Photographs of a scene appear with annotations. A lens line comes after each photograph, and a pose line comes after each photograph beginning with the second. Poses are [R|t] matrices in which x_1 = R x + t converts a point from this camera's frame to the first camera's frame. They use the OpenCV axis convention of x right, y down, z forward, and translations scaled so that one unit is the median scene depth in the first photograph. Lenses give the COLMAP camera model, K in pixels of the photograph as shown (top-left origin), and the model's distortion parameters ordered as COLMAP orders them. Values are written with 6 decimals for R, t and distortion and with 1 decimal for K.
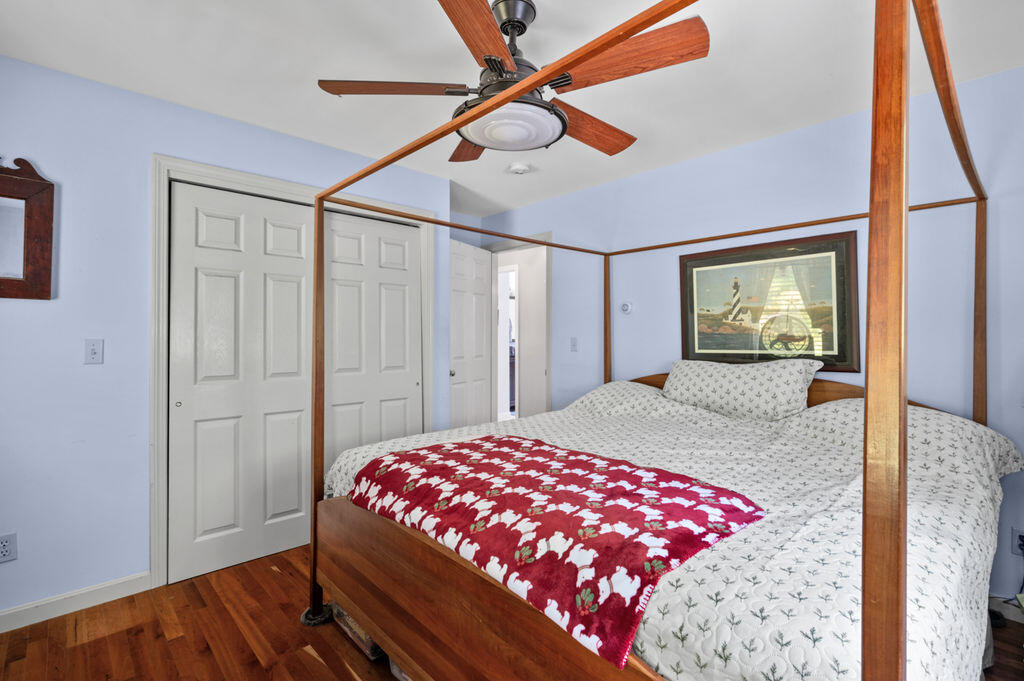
lens RADIAL K [[476.4, 0, 515.0], [0, 476.4, 338.4], [0, 0, 1]] dist [-0.000838, -0.000047]
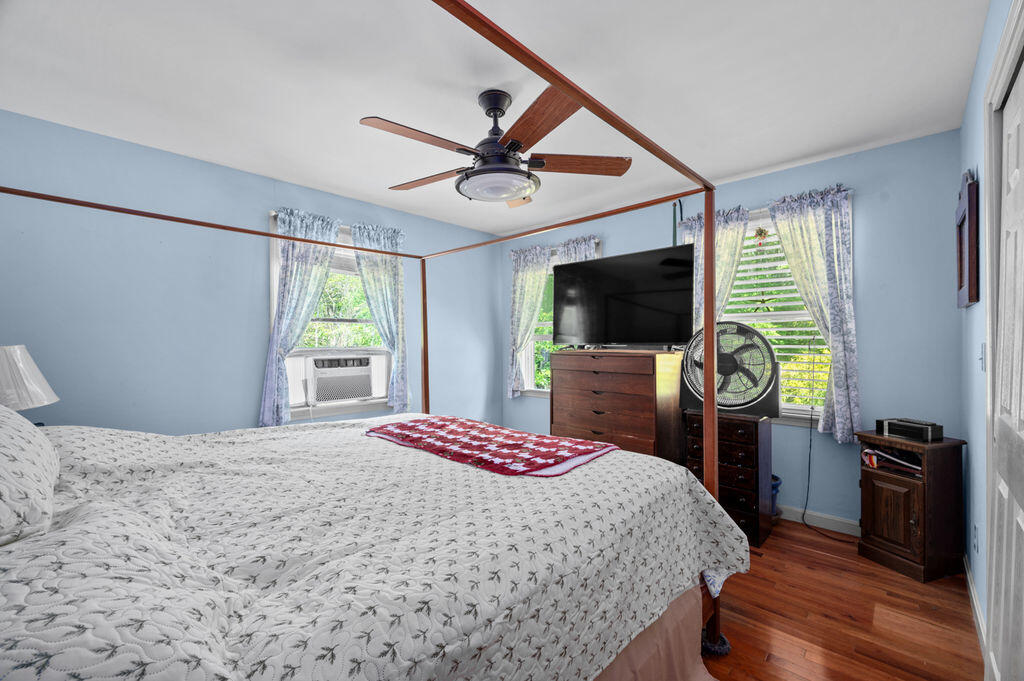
lens RADIAL K [[435.3, 0, 508.9], [0, 435.3, 341.3], [0, 0, 1]] dist [-0.003964, 0.000213]
pose [[-0.997639, -0.004519, -0.068525, 0.406816], [-0.004920, 0.999972, 0.005688, -0.011888], [0.068498, 0.006012, -0.997633, 2.216714]]
